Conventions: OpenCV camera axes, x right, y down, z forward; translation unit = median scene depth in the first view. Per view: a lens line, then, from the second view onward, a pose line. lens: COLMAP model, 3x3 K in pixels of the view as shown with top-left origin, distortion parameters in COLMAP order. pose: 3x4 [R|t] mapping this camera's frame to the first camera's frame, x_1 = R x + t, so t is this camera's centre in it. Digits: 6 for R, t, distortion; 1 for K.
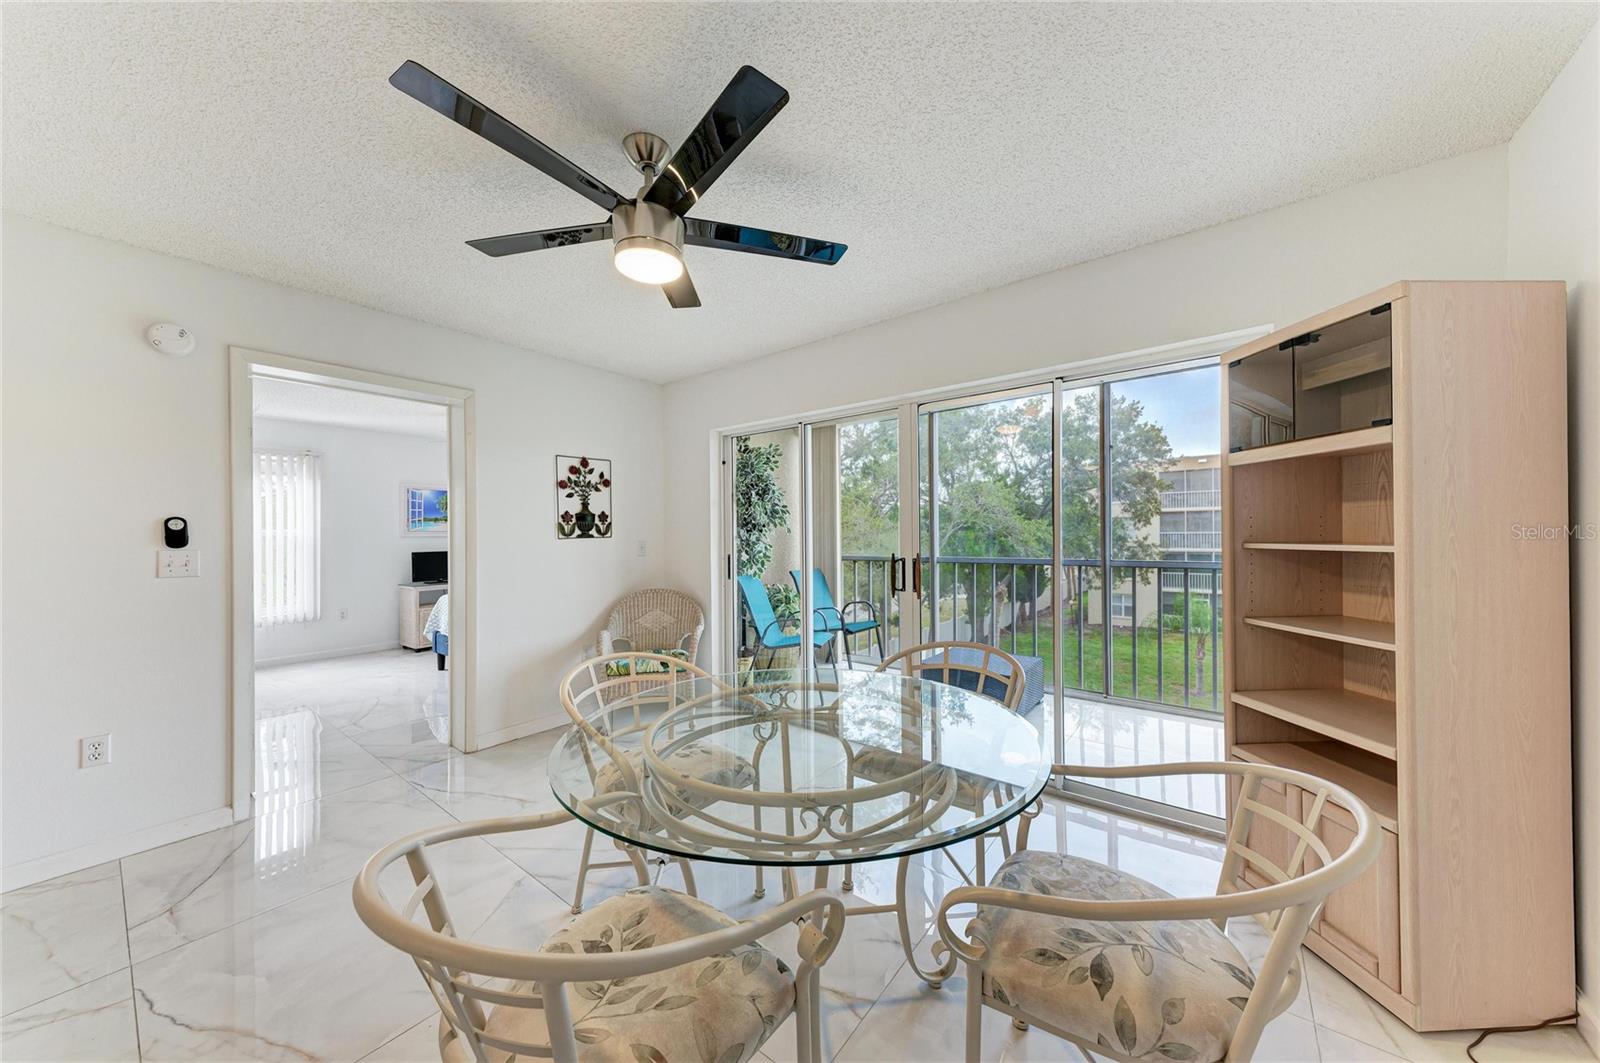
lens RADIAL K [[543.6, 0, 802.2], [0, 543.6, 534.0], [0, 0, 1]] dist [0.015426, -0.000053]
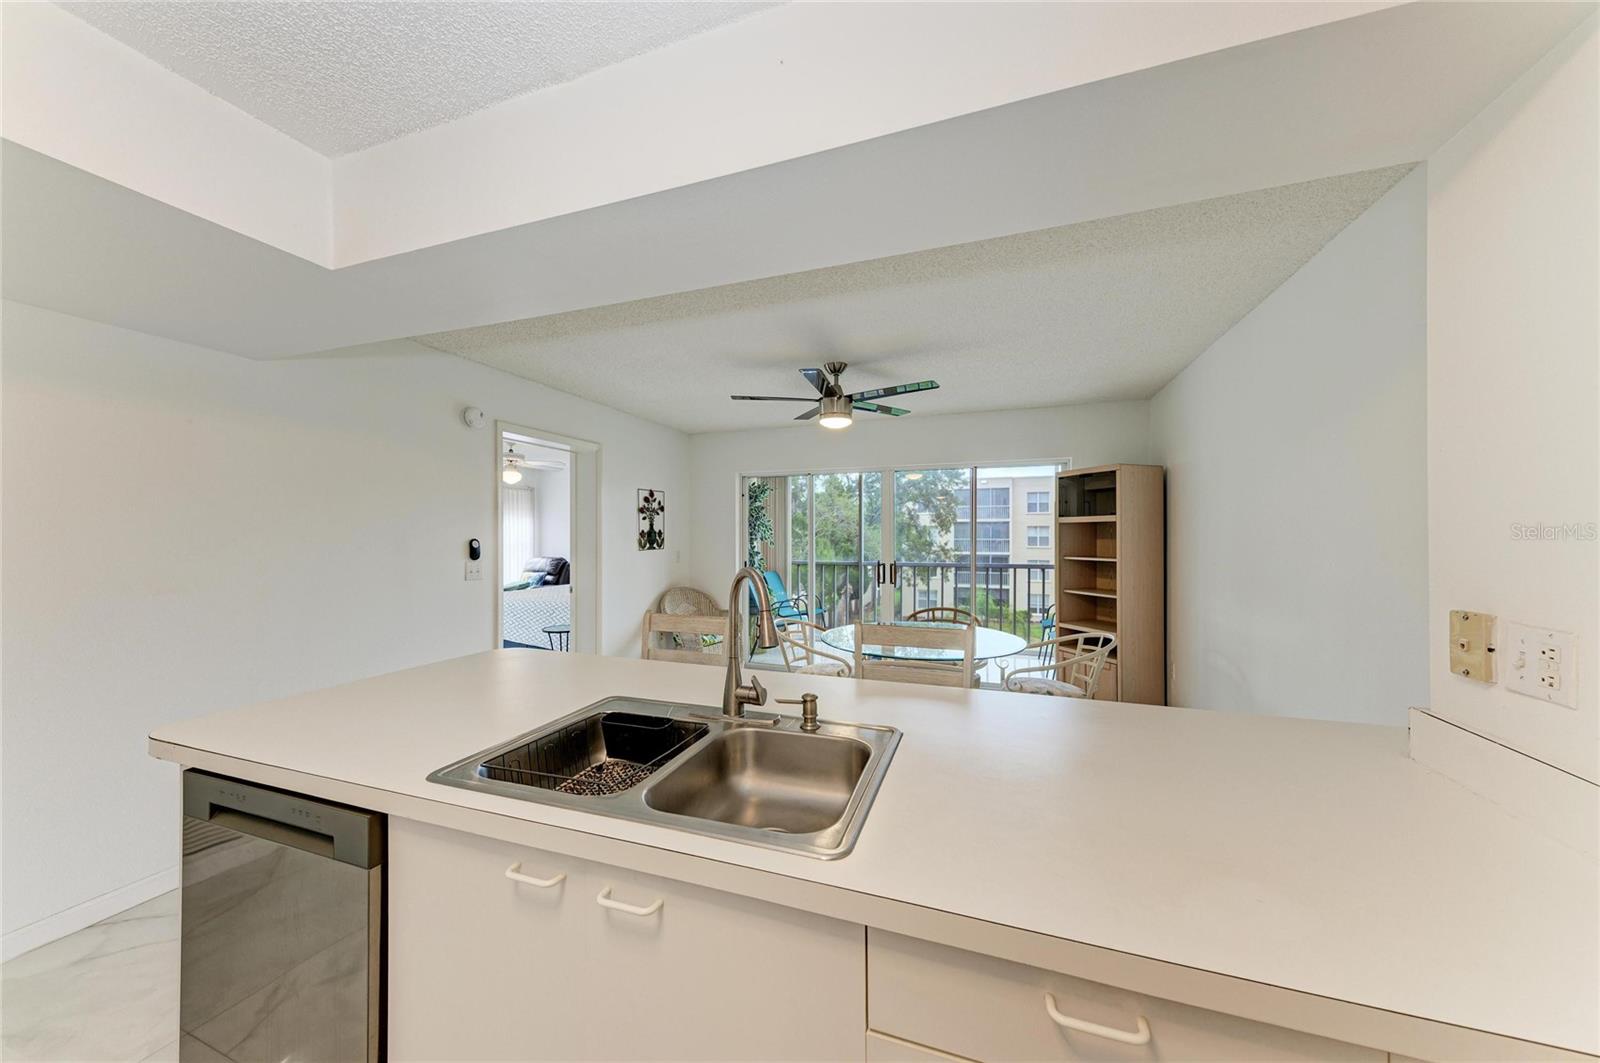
lens RADIAL K [[540.6, 0, 802.6], [0, 540.6, 534.7], [0, 0, 1]] dist [0.010401, -0.000424]
pose [[0.949480, 0.011008, 0.313634, -0.457117], [-0.010026, 0.999938, -0.004744, -0.026232], [-0.313667, 0.001360, 0.949532, -0.389057]]
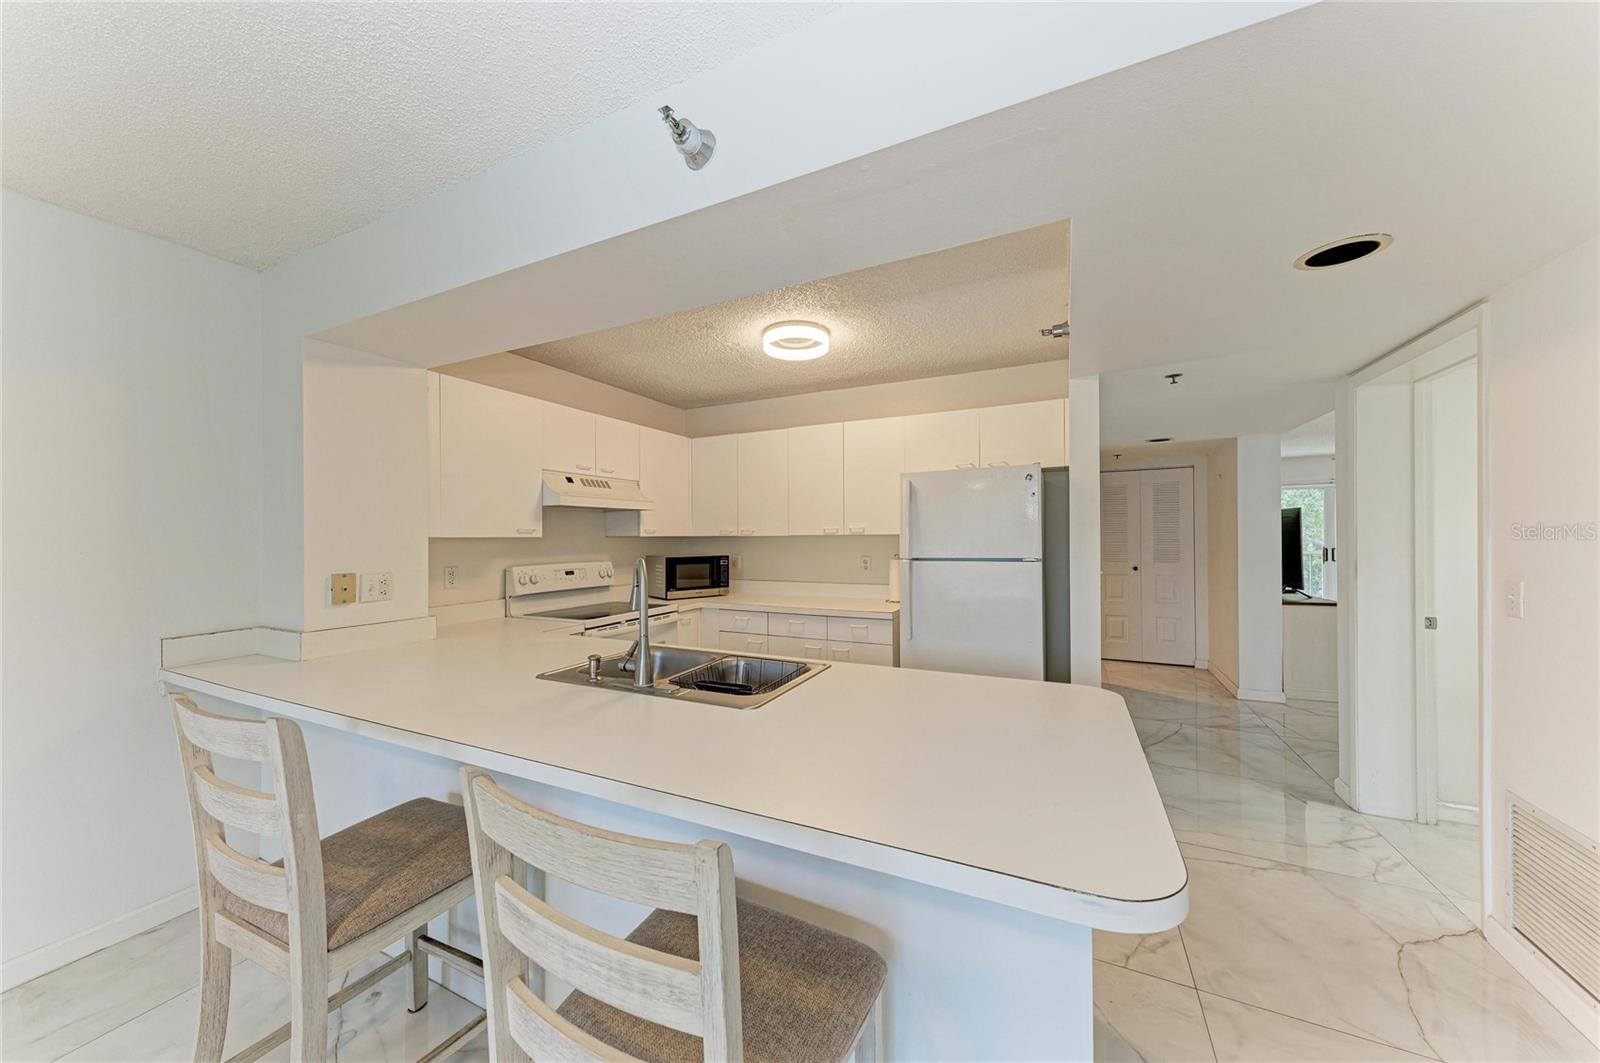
lens RADIAL K [[540.6, 0, 802.6], [0, 540.6, 534.7], [0, 0, 1]] dist [0.010401, -0.000424]
pose [[-0.978788, 0.021762, -0.203717, -0.421810], [0.022632, 0.999742, -0.001942, -0.021697], [0.203622, -0.006511, -0.979028, 0.411850]]
